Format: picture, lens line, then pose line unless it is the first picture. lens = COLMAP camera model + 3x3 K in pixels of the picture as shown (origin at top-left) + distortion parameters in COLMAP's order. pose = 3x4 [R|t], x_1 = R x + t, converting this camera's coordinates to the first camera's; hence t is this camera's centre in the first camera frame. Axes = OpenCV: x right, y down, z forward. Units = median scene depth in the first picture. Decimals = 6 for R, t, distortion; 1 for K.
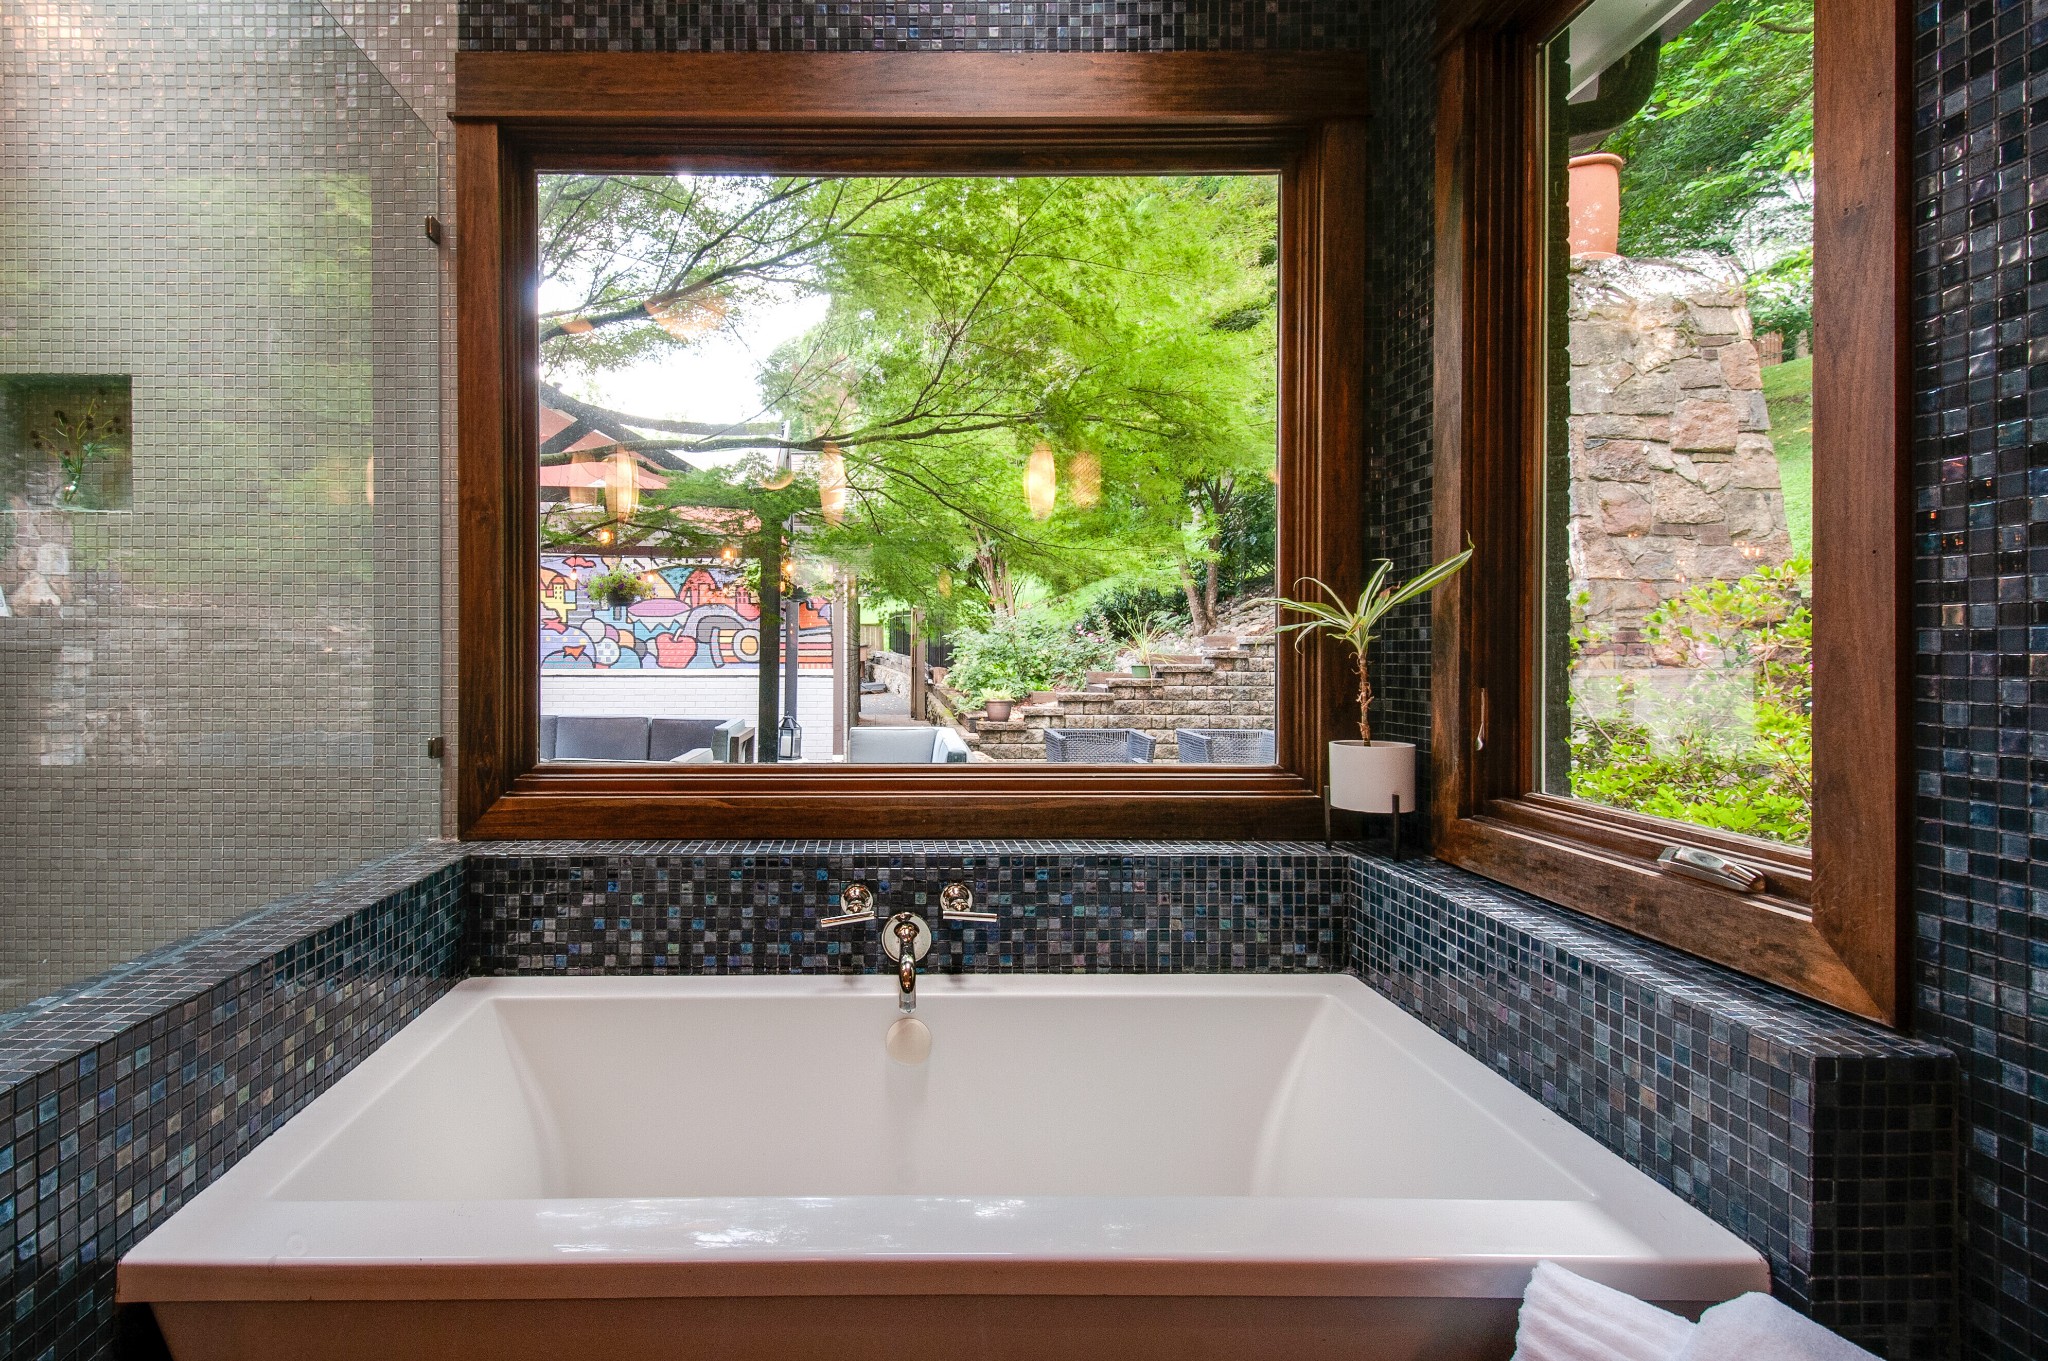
lens RADIAL K [[937.0, 0, 1077.5], [0, 937.0, 661.2], [0, 0, 1]] dist [0.014902, -0.007405]
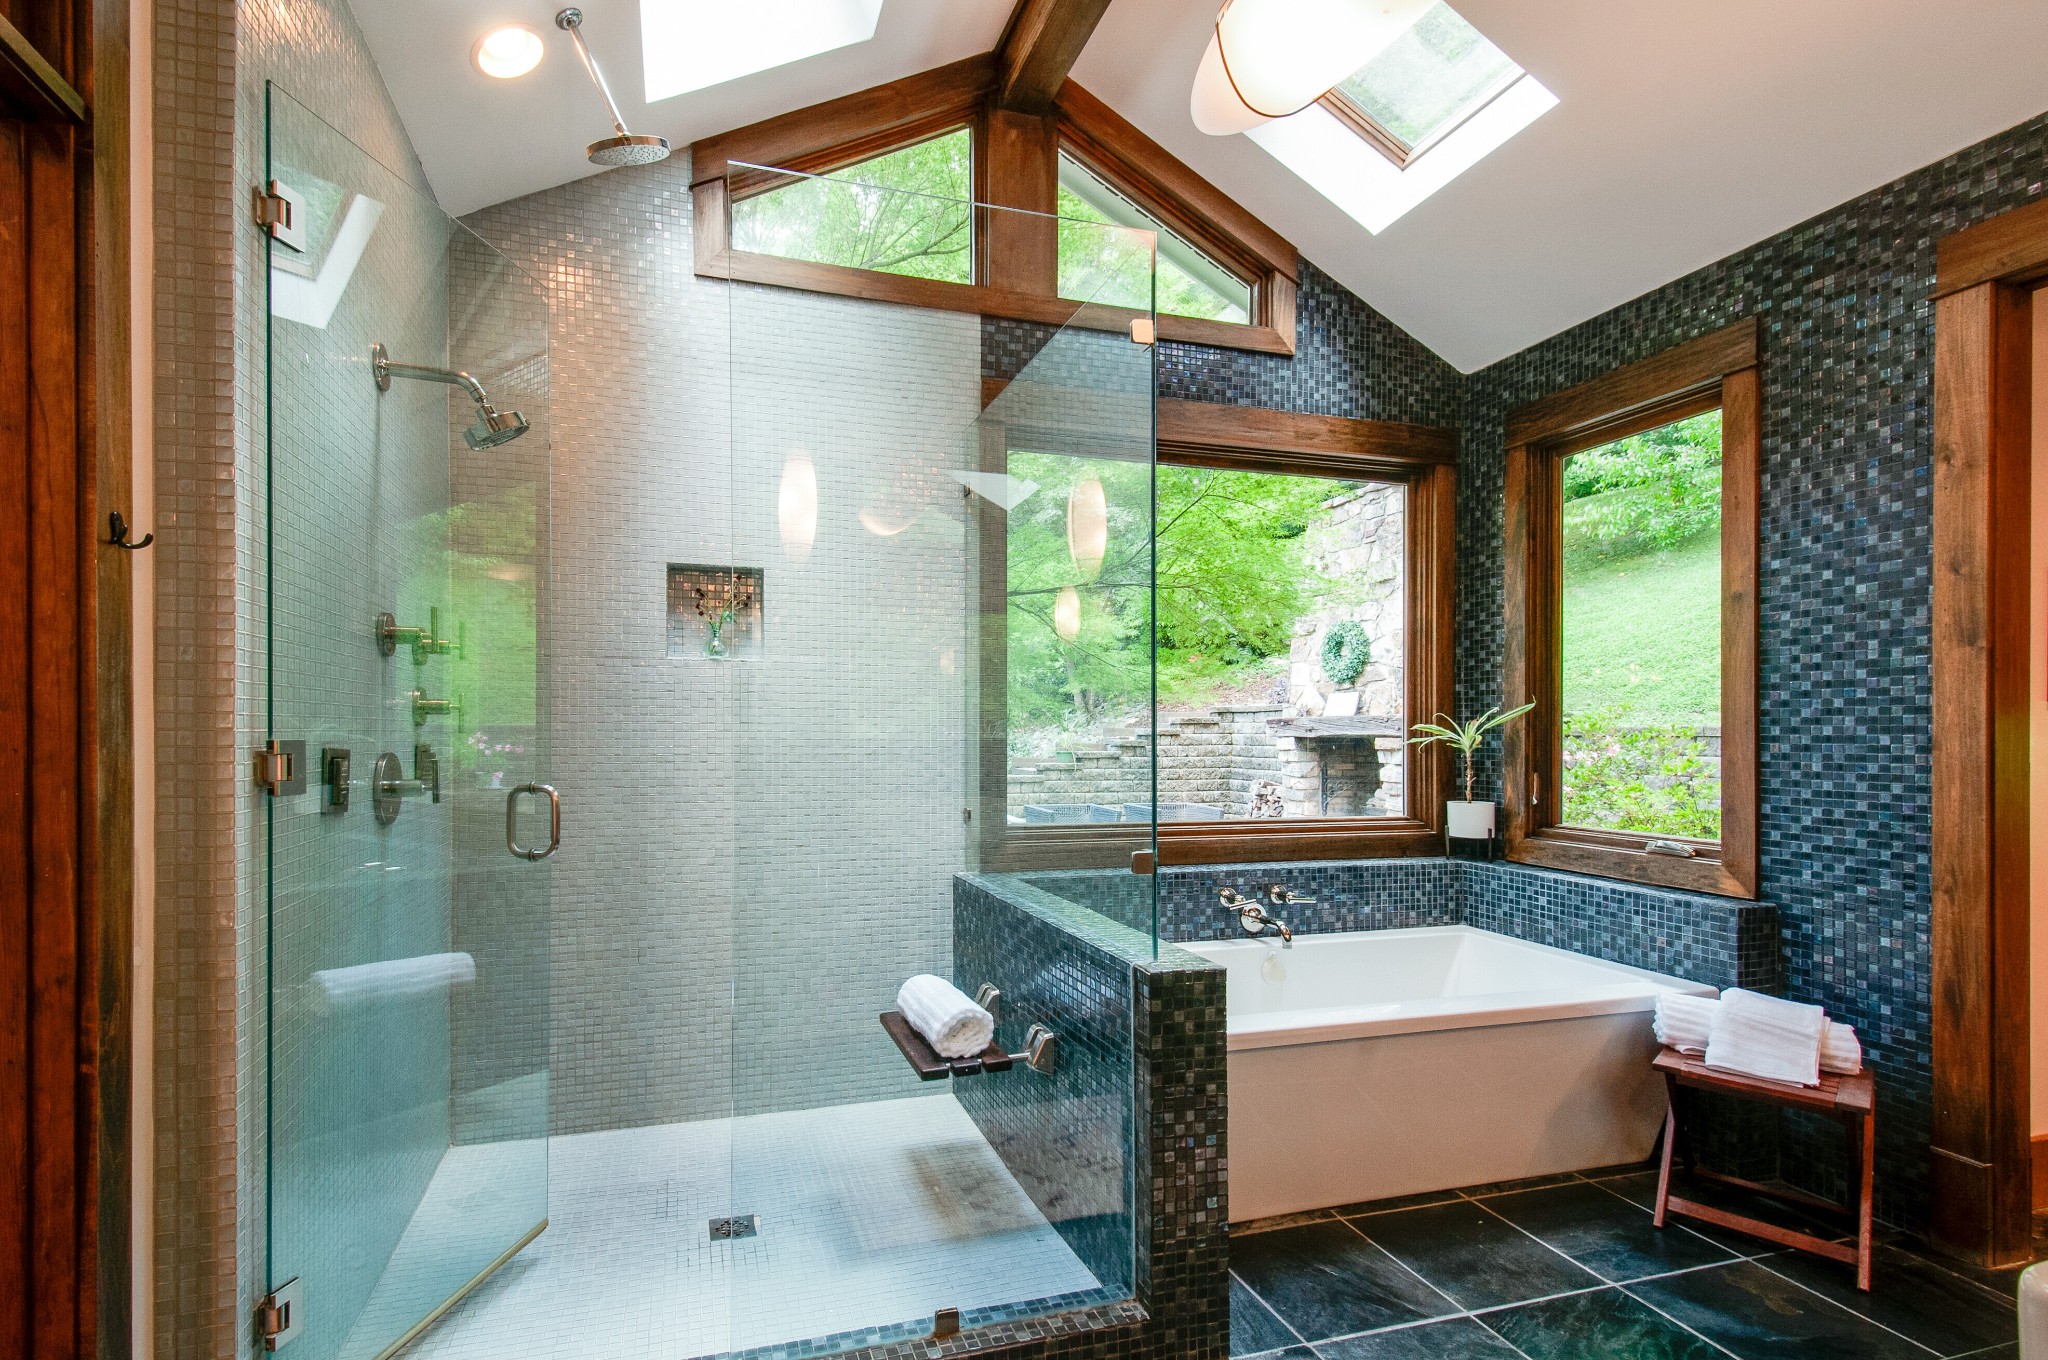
lens RADIAL K [[1006.5, 0, 983.4], [0, 1006.5, 730.6], [0, 0, 1]] dist [0.003606, 0.000188]
pose [[0.957968, 0.005202, 0.286829, -1.249945], [-0.003015, 0.999963, -0.008068, -0.038948], [-0.286860, 0.006864, 0.957948, -0.683699]]
